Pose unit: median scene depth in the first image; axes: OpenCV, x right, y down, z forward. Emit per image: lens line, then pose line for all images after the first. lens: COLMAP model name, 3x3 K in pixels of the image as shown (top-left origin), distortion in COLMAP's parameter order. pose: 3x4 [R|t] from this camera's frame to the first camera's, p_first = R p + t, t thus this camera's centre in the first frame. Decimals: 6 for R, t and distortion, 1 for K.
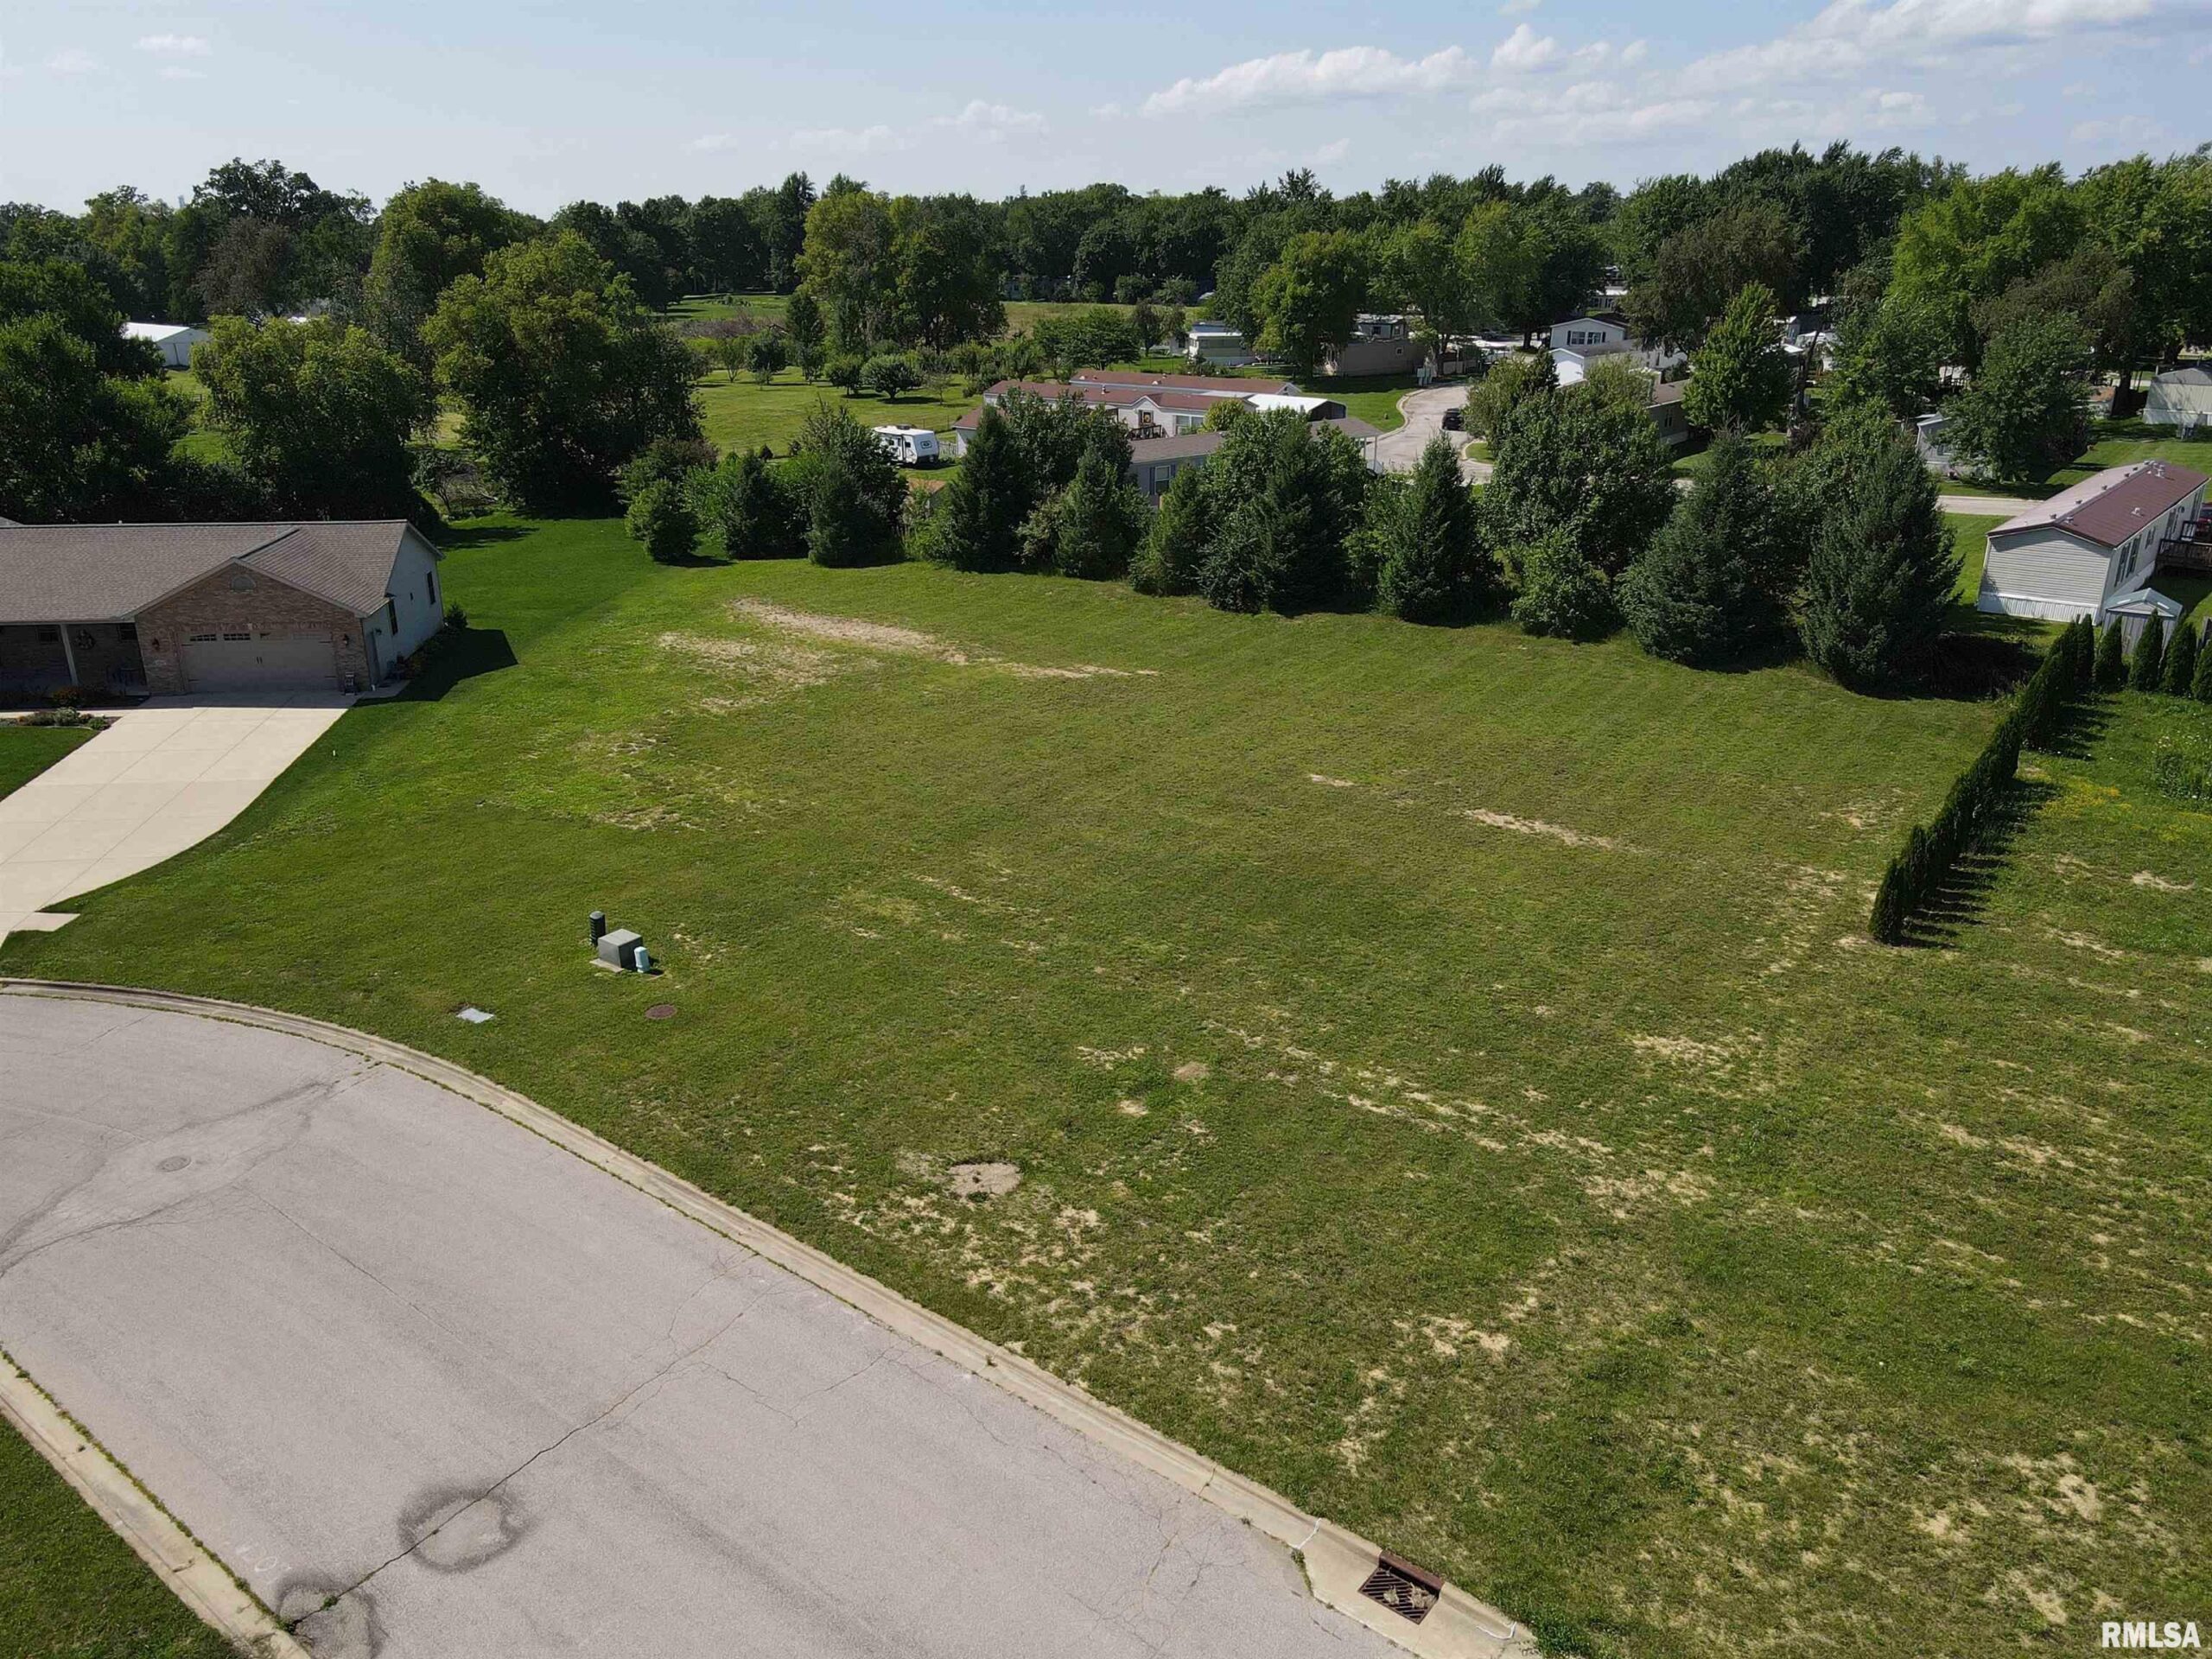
lens RADIAL K [[1608.9, 0, 1112.9], [0, 1608.9, 836.0], [0, 0, 1]] dist [0.006293, 0.015119]
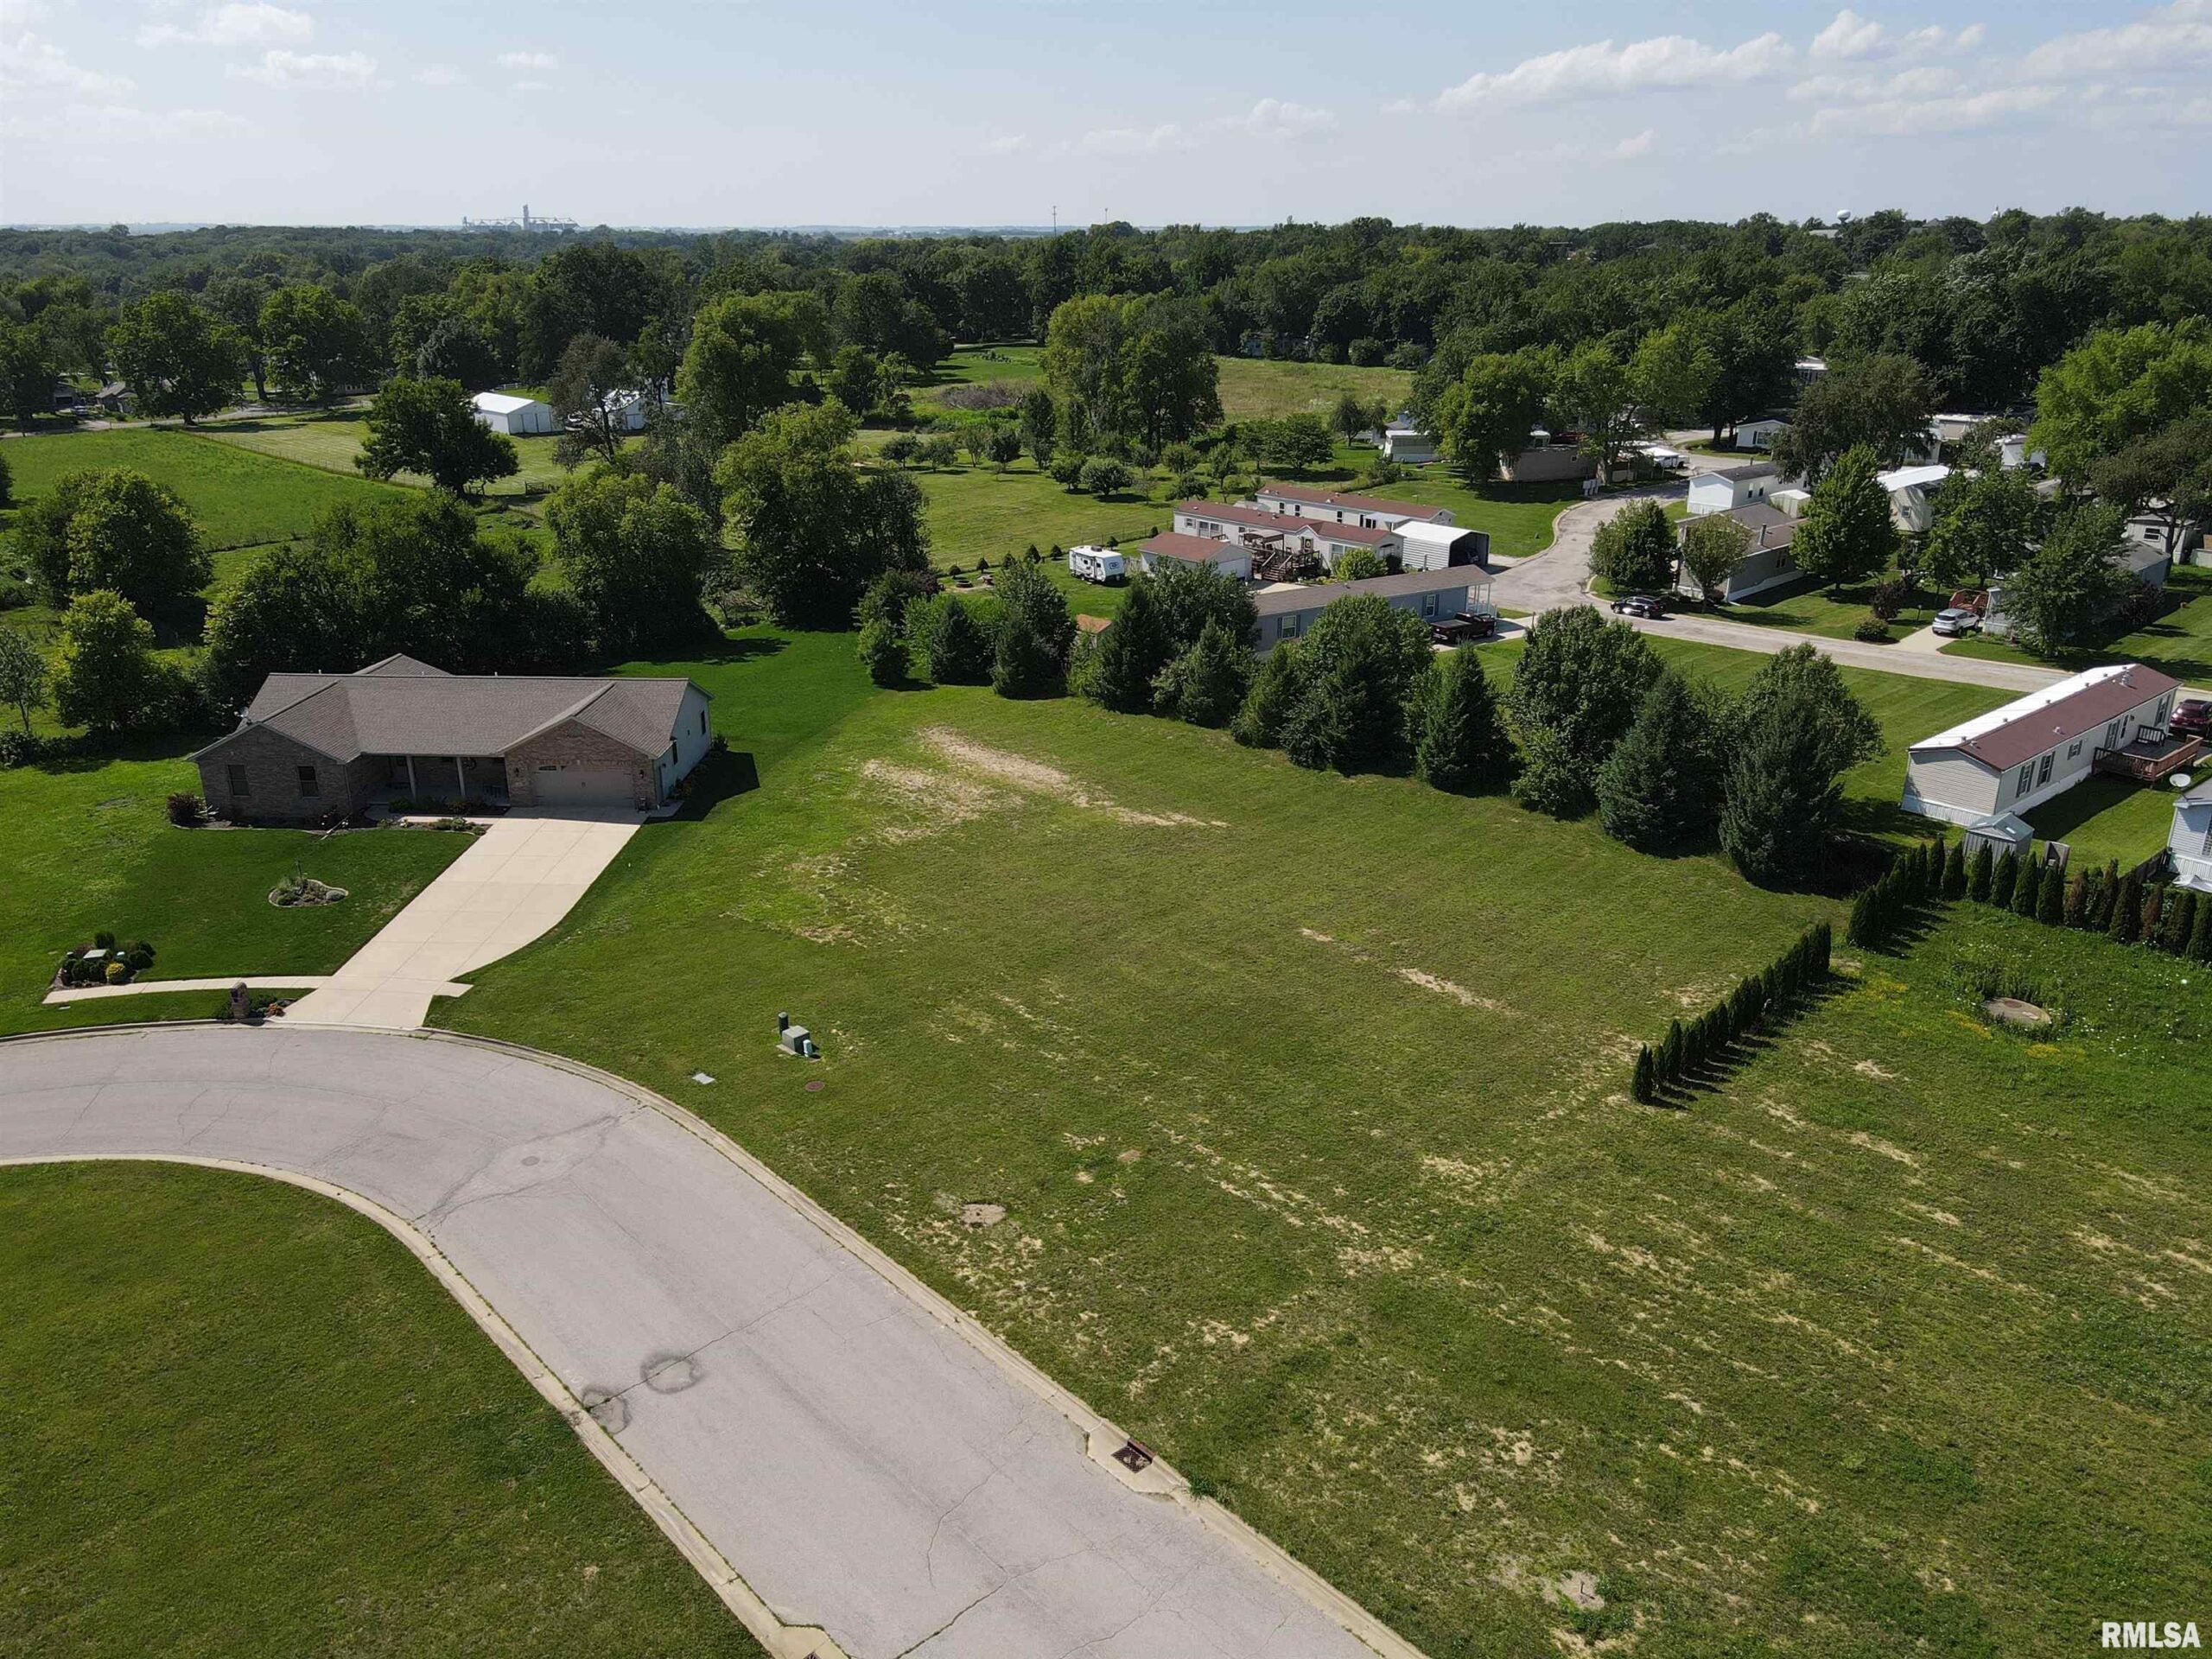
lens RADIAL K [[1608.9, 0, 1119.5], [0, 1608.9, 835.6], [0, 0, 1]] dist [0.006293, 0.015119]
pose [[0.987128, 0.057357, -0.149291, 0.188782], [-0.057218, 0.998348, 0.005229, -0.128876], [0.149344, 0.003381, 0.988780, -0.415439]]
